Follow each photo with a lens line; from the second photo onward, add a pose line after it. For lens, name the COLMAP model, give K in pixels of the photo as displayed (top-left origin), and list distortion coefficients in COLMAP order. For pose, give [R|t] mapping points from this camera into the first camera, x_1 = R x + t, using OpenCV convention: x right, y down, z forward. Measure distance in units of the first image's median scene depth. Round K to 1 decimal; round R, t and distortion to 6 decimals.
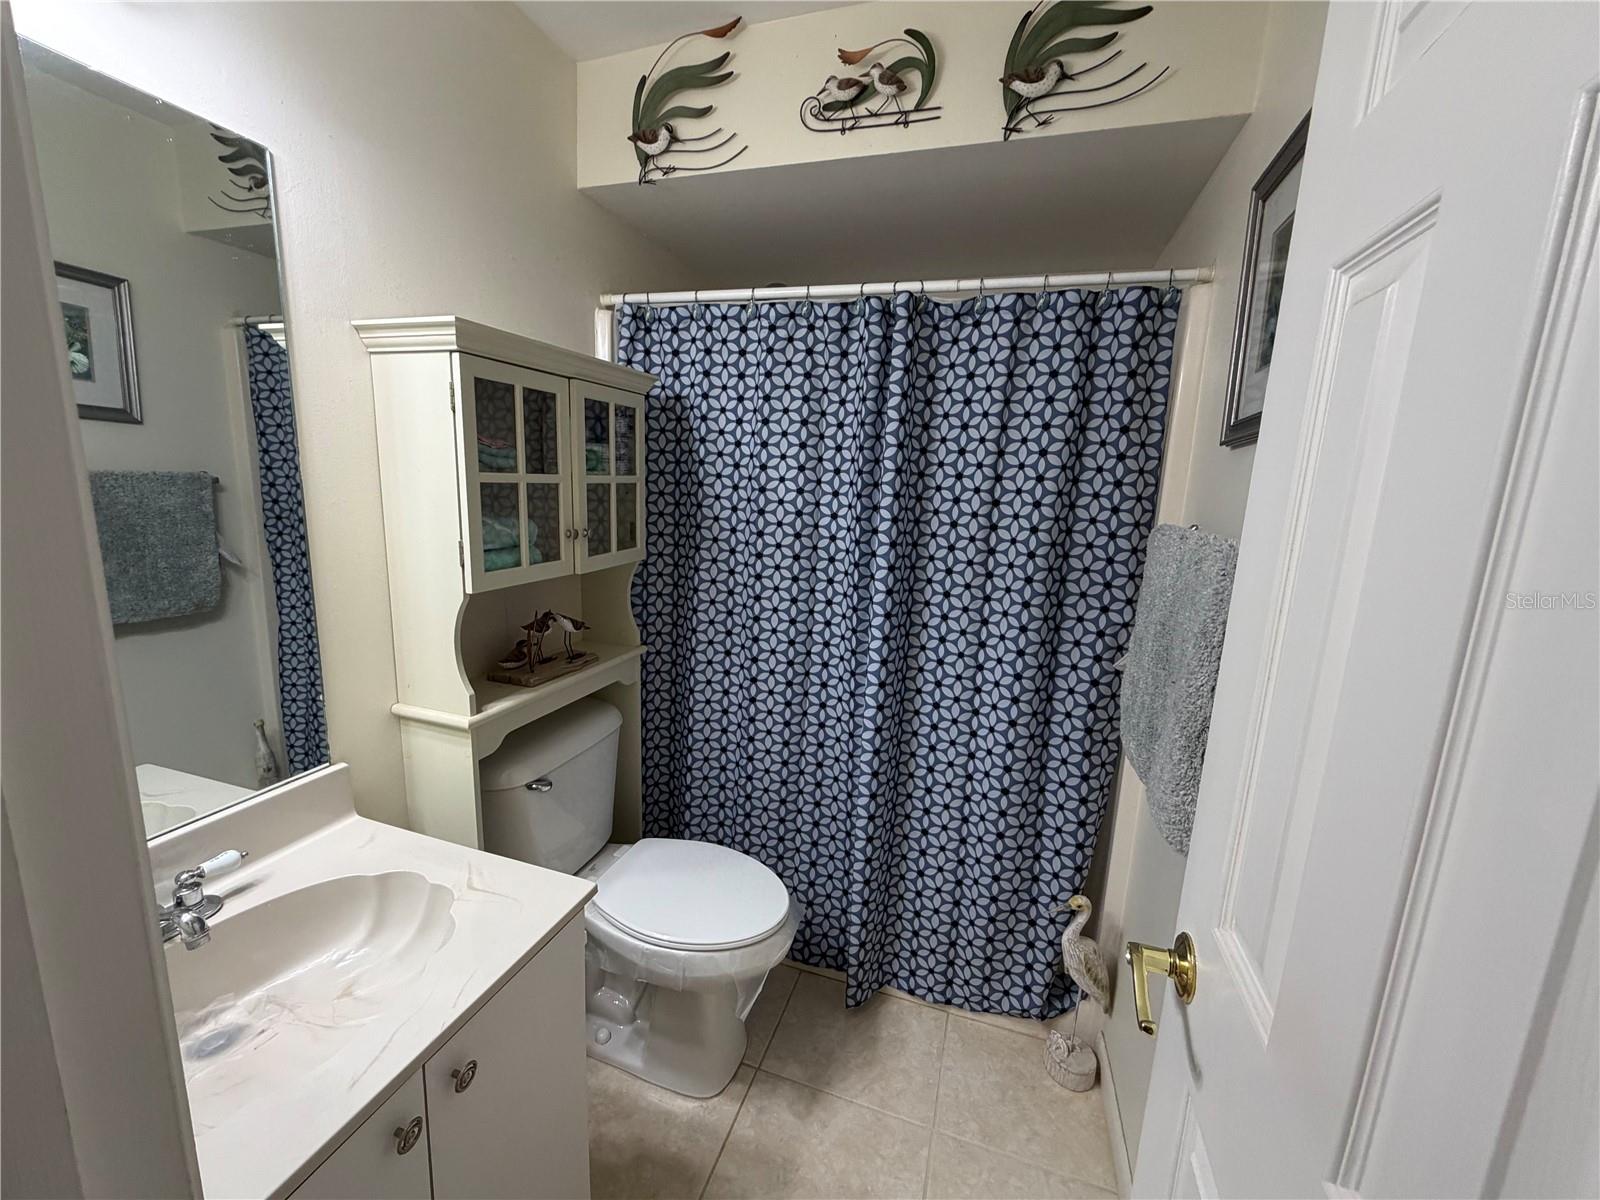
lens RADIAL K [[638.6, 0, 798.3], [0, 638.6, 598.3], [0, 0, 1]] dist [0.000788, -0.000017]
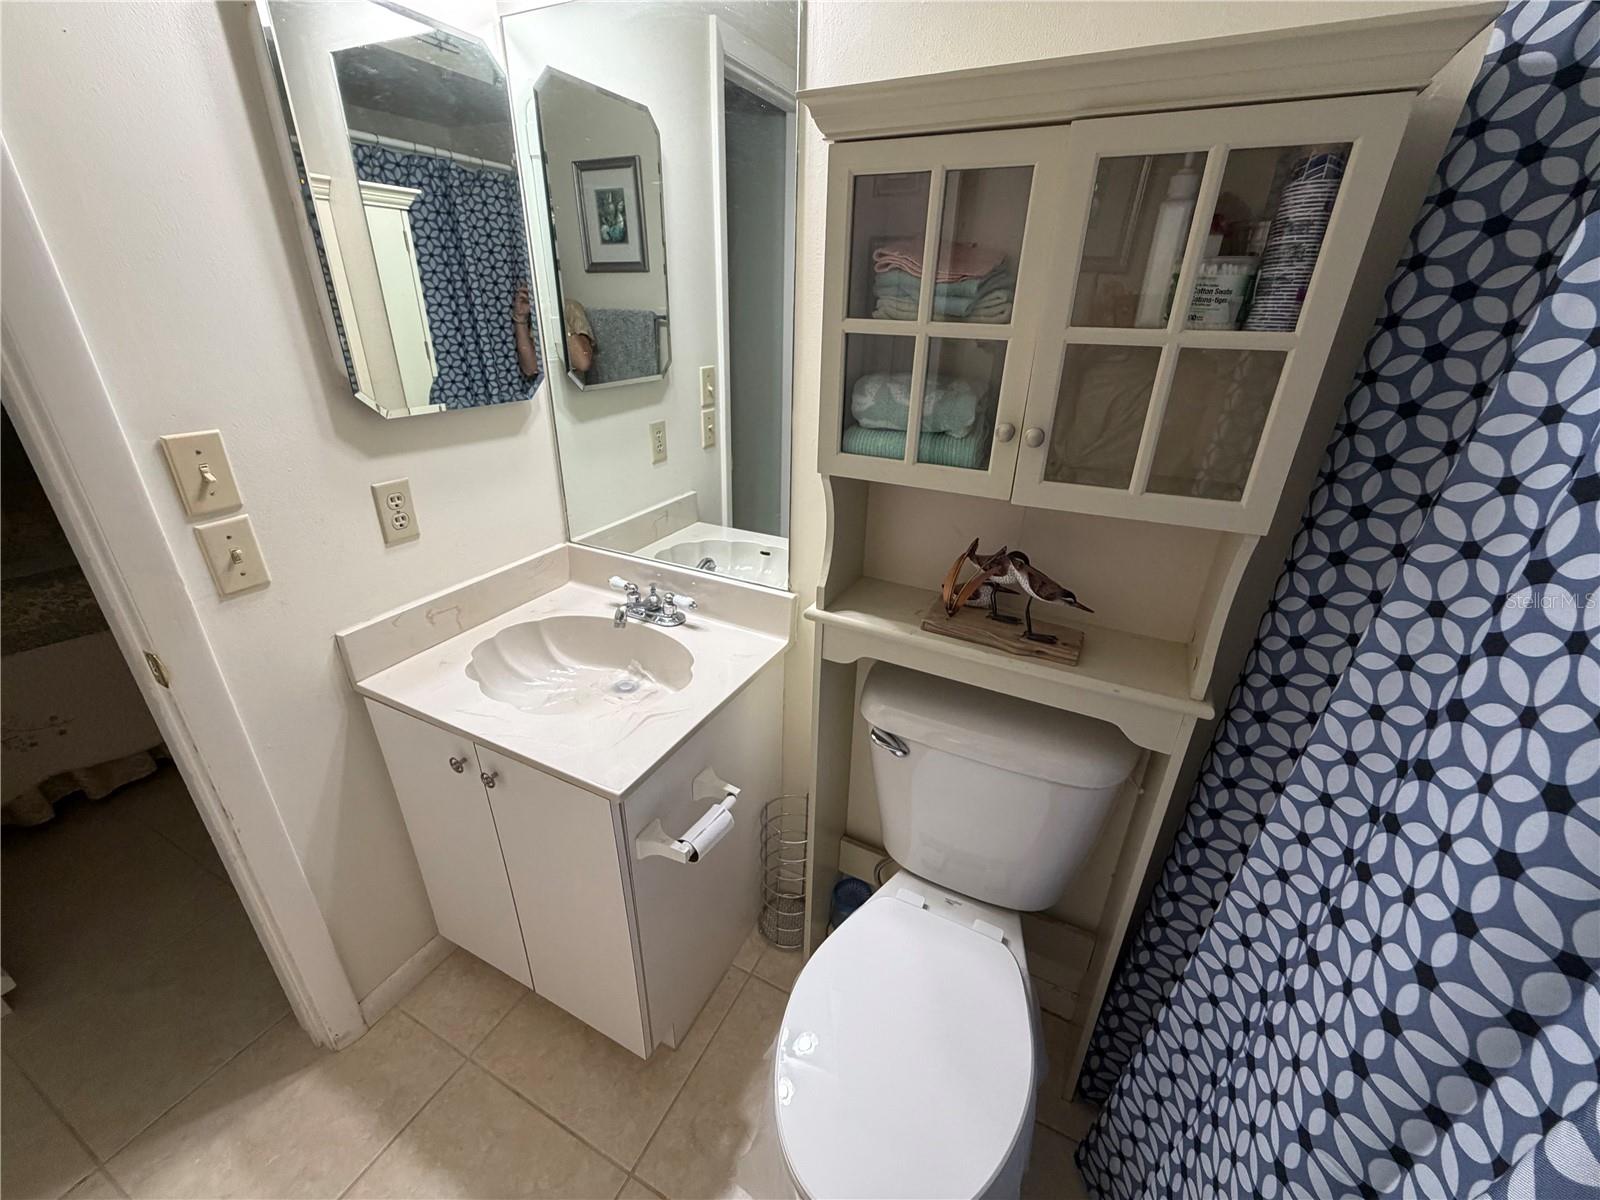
lens RADIAL K [[638.6, 0, 794.5], [0, 638.6, 598.6], [0, 0, 1]] dist [0.000788, -0.000017]
pose [[-0.140810, 0.378369, -0.914882, 0.253641], [-0.212557, 0.890987, 0.401201, -0.148064], [0.966950, 0.250958, -0.045035, 0.819270]]
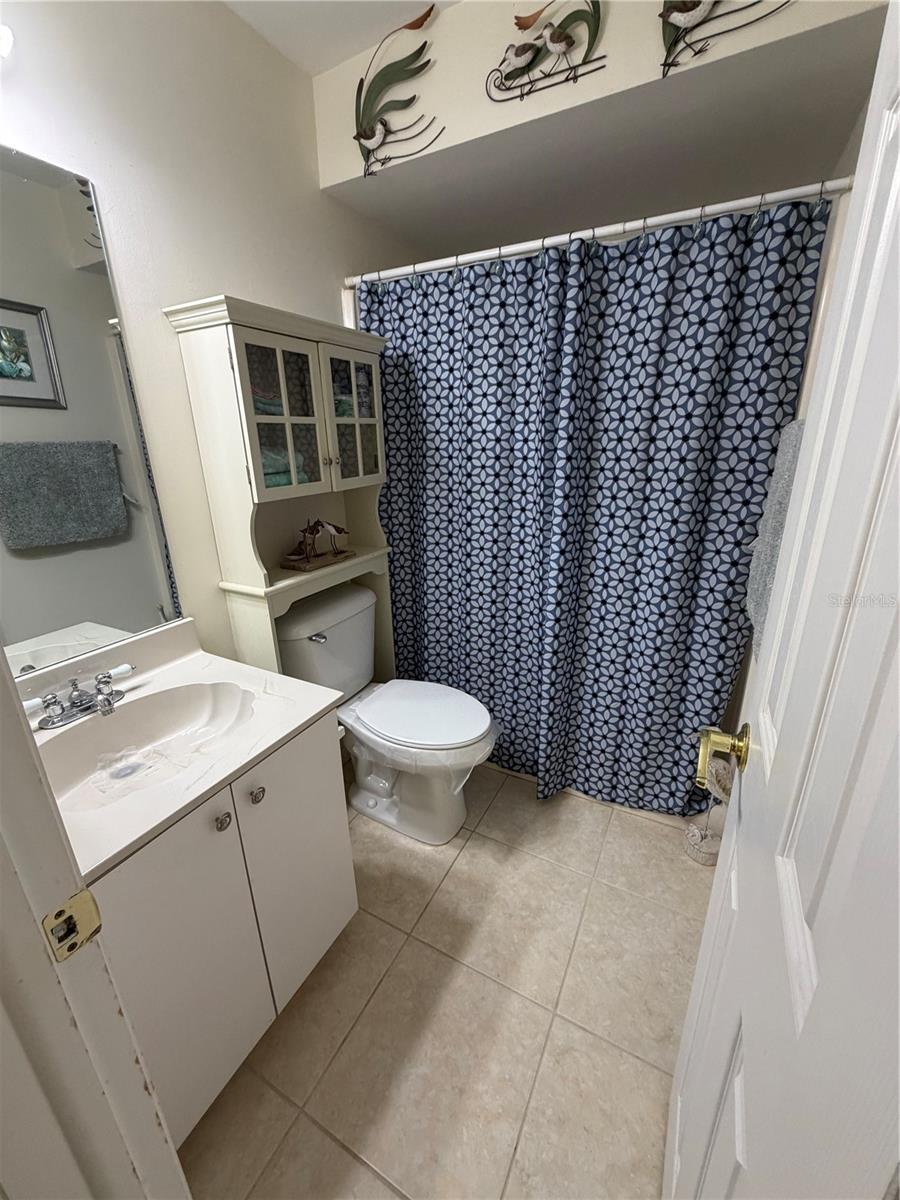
lens RADIAL K [[478.9, 0, 451.4], [0, 478.9, 596.9], [0, 0, 1]] dist [0.000788, -0.000017]
pose [[0.984248, -0.005431, -0.176711, 0.087463], [0.029292, 0.990723, 0.132699, 0.056761], [0.174351, -0.135785, 0.975277, -0.009012]]
